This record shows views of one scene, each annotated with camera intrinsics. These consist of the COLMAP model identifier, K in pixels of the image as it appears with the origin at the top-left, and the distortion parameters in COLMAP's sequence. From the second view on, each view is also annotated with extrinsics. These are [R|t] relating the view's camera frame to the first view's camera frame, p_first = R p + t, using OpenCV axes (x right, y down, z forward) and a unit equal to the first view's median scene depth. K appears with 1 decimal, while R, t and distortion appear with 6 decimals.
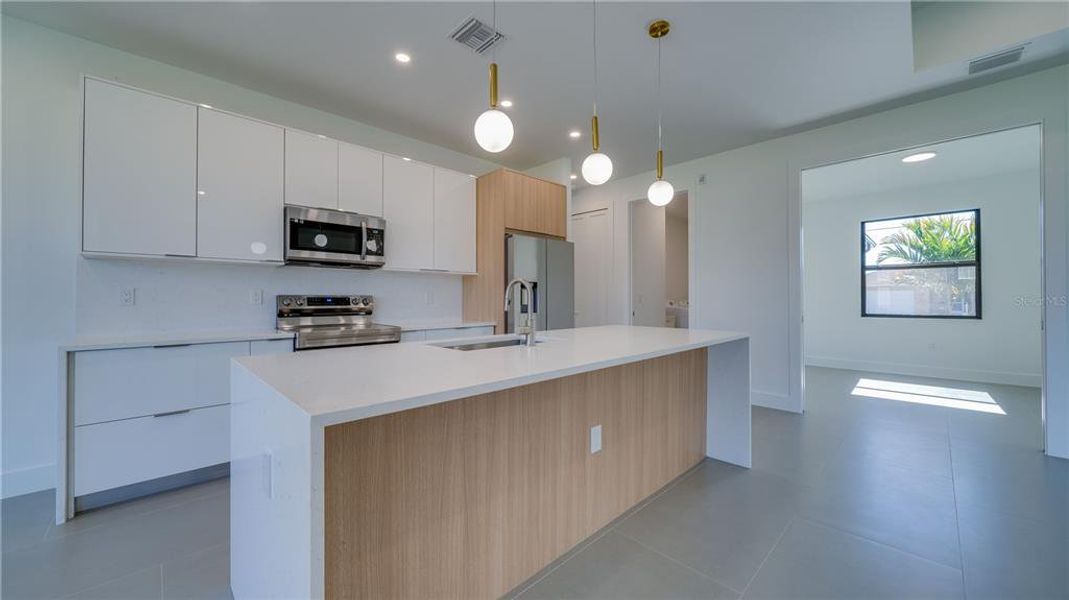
lens RADIAL K [[392.7, 0, 533.2], [0, 392.7, 298.6], [0, 0, 1]] dist [0.014613, 0.000023]
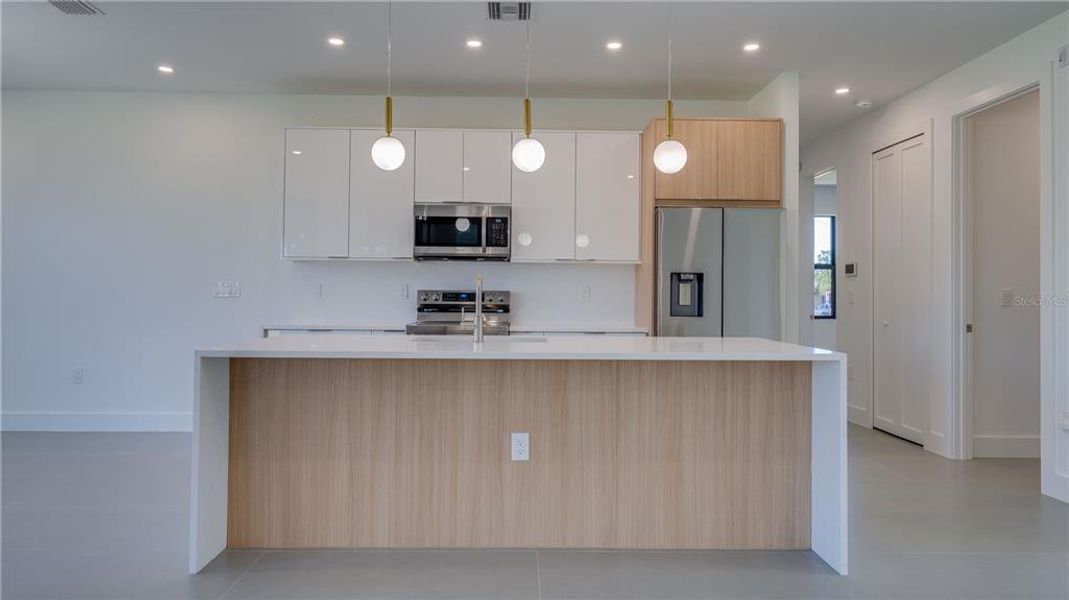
lens RADIAL K [[686.5, 0, 538.1], [0, 686.5, 283.4], [0, 0, 1]] dist [0.002412, 0.001974]
pose [[0.739723, -0.002862, -0.672906, 0.768899], [-0.010395, 0.999823, -0.015679, -0.001584], [0.672831, 0.018593, 0.739562, -0.104658]]
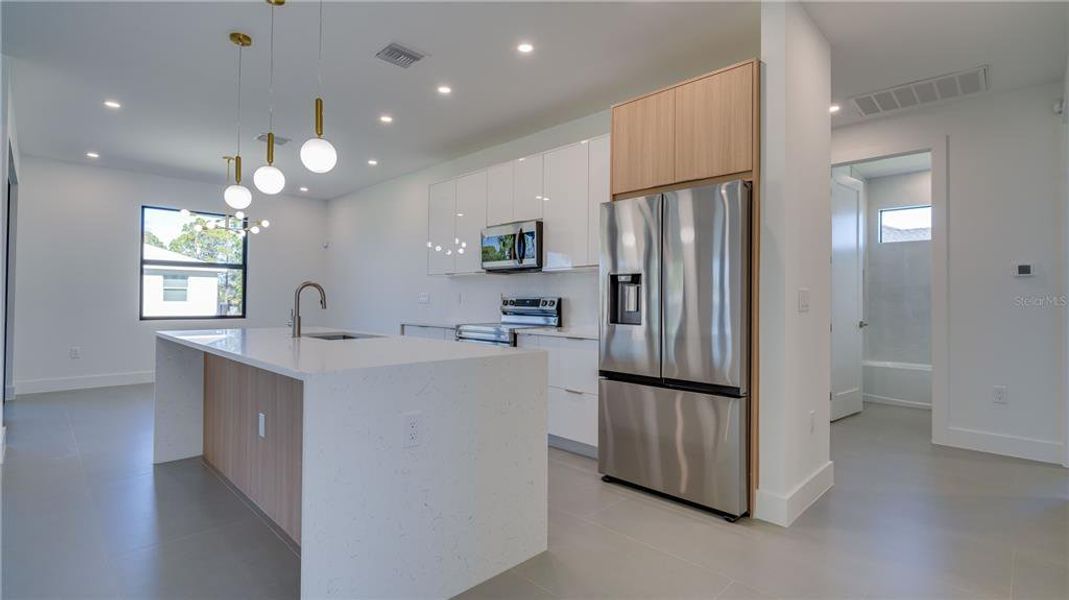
lens RADIAL K [[495.9, 0, 542.2], [0, 495.9, 295.4], [0, 0, 1]] dist [0.001042, -0.000163]
pose [[0.033871, -0.012656, -0.999346, 0.937687], [-0.011544, 0.999848, -0.013054, 0.003515], [0.999360, 0.011979, 0.033720, 1.051967]]
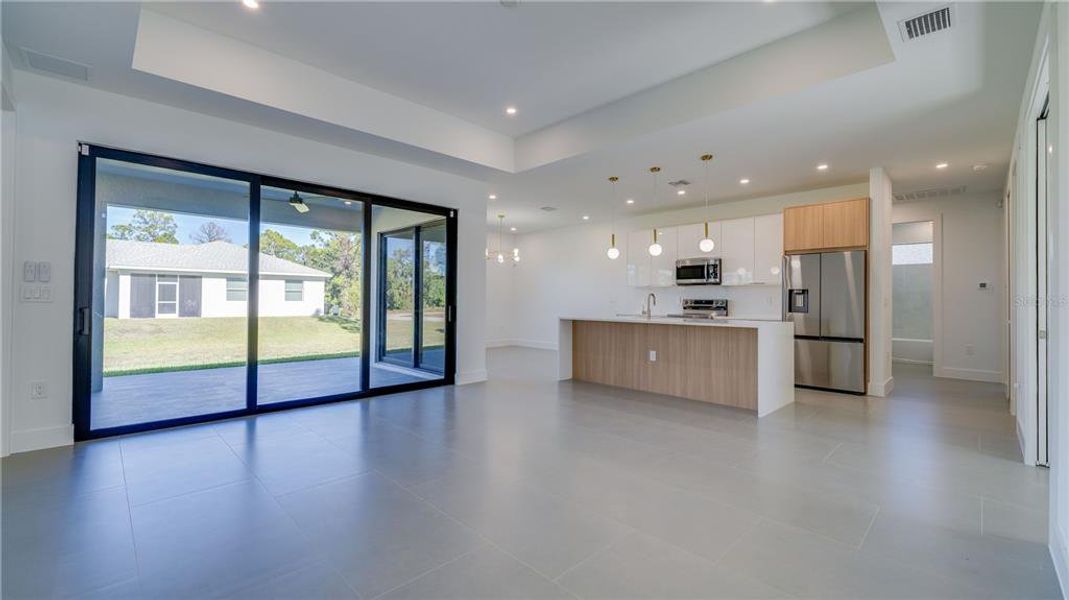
lens RADIAL K [[449.5, 0, 534.7], [0, 449.5, 296.2], [0, 0, 1]] dist [-0.001415, -0.000210]
pose [[0.025509, -0.007216, -0.999649, 1.836048], [-0.007409, 0.999945, -0.007407, -0.001196], [0.999647, 0.007596, 0.025455, 0.094800]]
